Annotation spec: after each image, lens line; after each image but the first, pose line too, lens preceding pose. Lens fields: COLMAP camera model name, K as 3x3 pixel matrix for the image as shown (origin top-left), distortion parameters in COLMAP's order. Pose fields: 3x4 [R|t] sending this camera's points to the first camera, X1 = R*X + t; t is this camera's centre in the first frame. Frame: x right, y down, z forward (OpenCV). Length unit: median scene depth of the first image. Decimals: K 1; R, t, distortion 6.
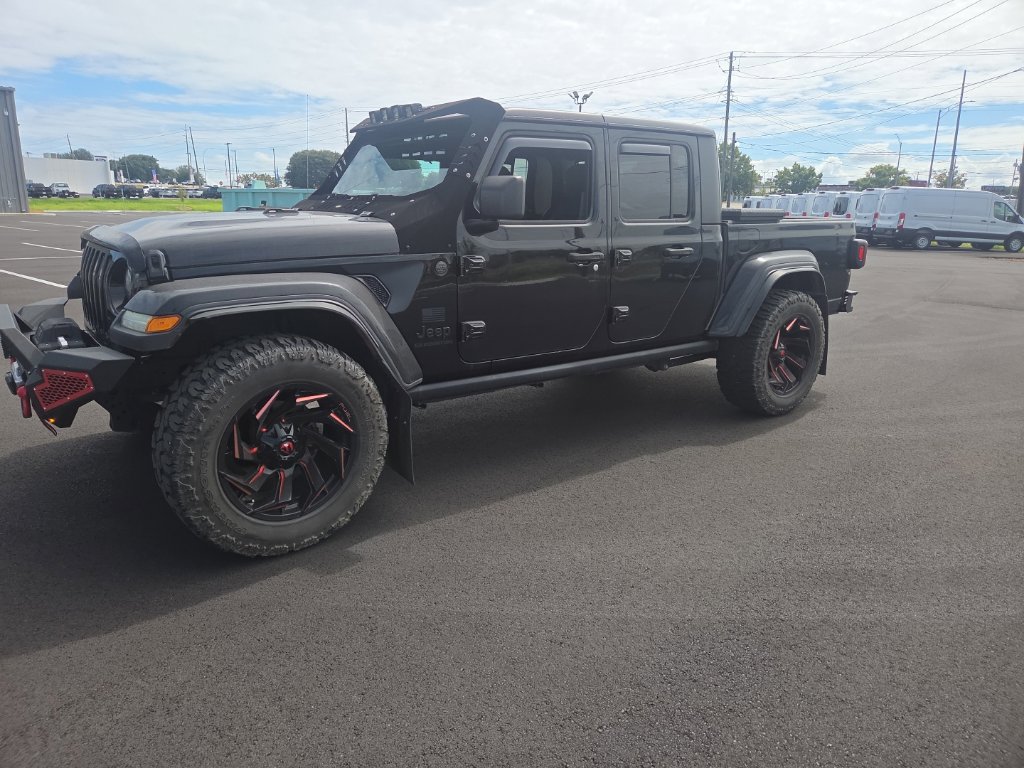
lens RADIAL K [[674.4, 0, 497.0], [0, 674.4, 375.9], [0, 0, 1]] dist [0.055503, -0.043689]
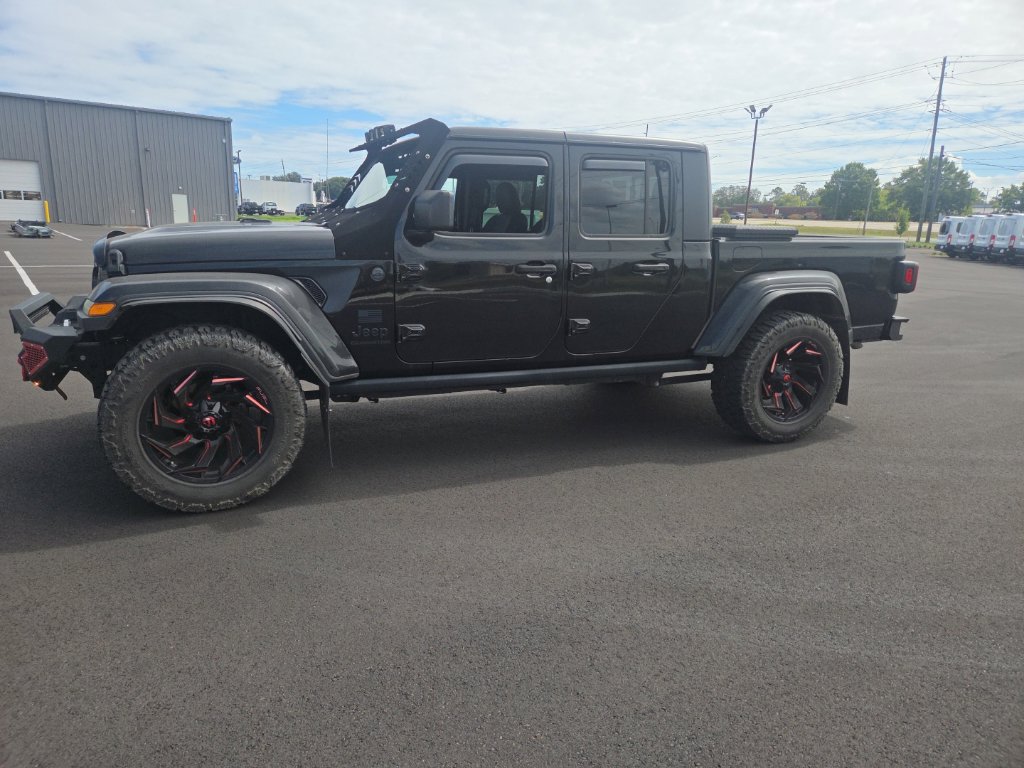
lens RADIAL K [[674.4, 0, 501.7], [0, 674.4, 389.7], [0, 0, 1]] dist [0.055503, -0.043689]
pose [[0.971655, 0.065857, -0.227043, 0.319594], [-0.067549, 0.997716, 0.000319, 0.012150], [0.226545, 0.015027, 0.973885, -0.020338]]
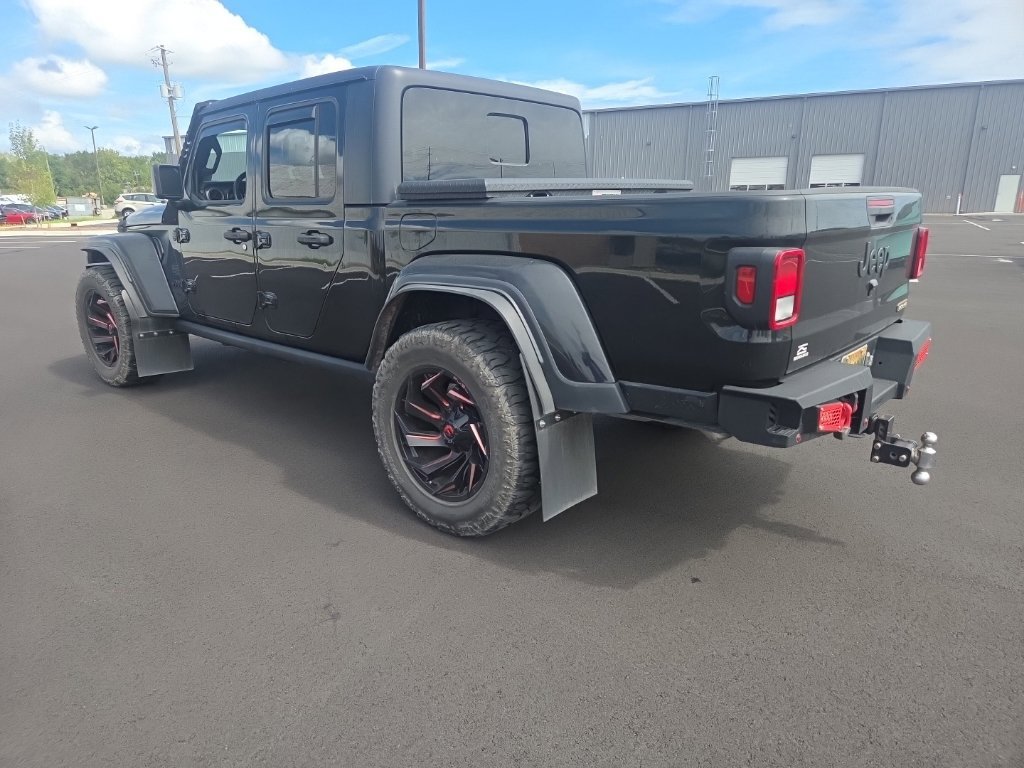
lens RADIAL K [[674.4, 0, 507.3], [0, 674.4, 394.6], [0, 0, 1]] dist [0.055503, -0.043689]
pose [[0.209561, 0.248772, -0.945620, 1.241839], [-0.225461, 0.953327, 0.200834, -0.242949], [0.951447, 0.171113, 0.255868, 1.143980]]
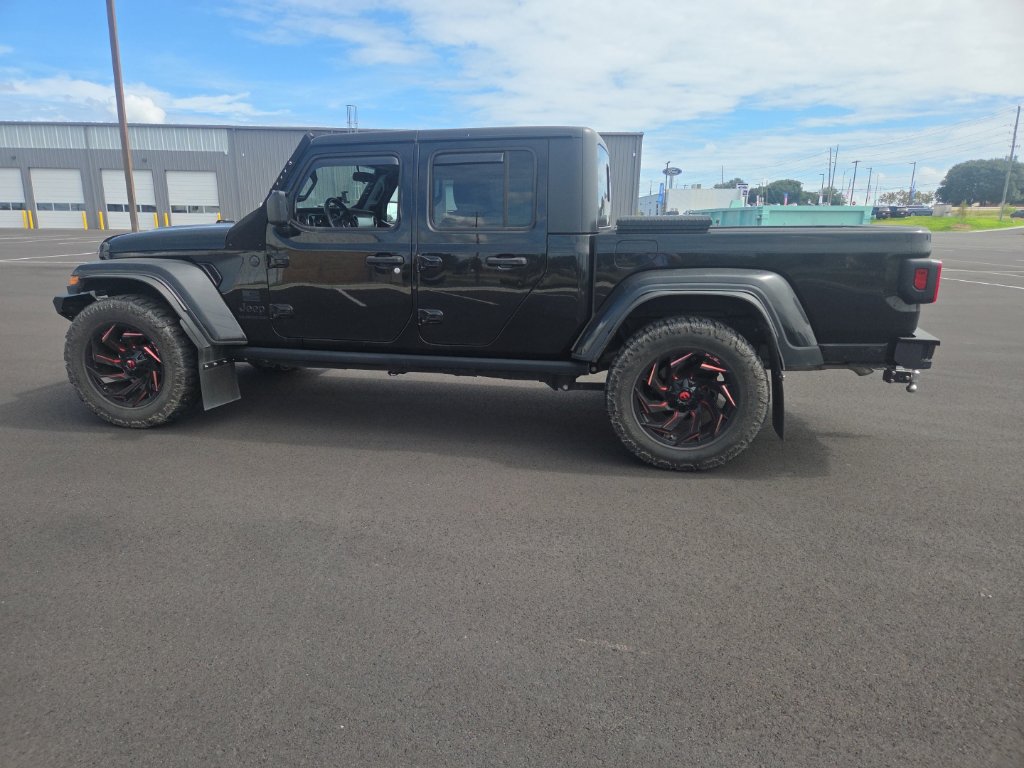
lens RADIAL K [[674.4, 0, 499.6], [0, 674.4, 397.0], [0, 0, 1]] dist [0.055503, -0.043689]
pose [[0.666595, 0.172203, -0.725257, 1.094811], [-0.173219, 0.982101, 0.073979, -0.067835], [0.725015, 0.076314, 0.684492, 0.374896]]
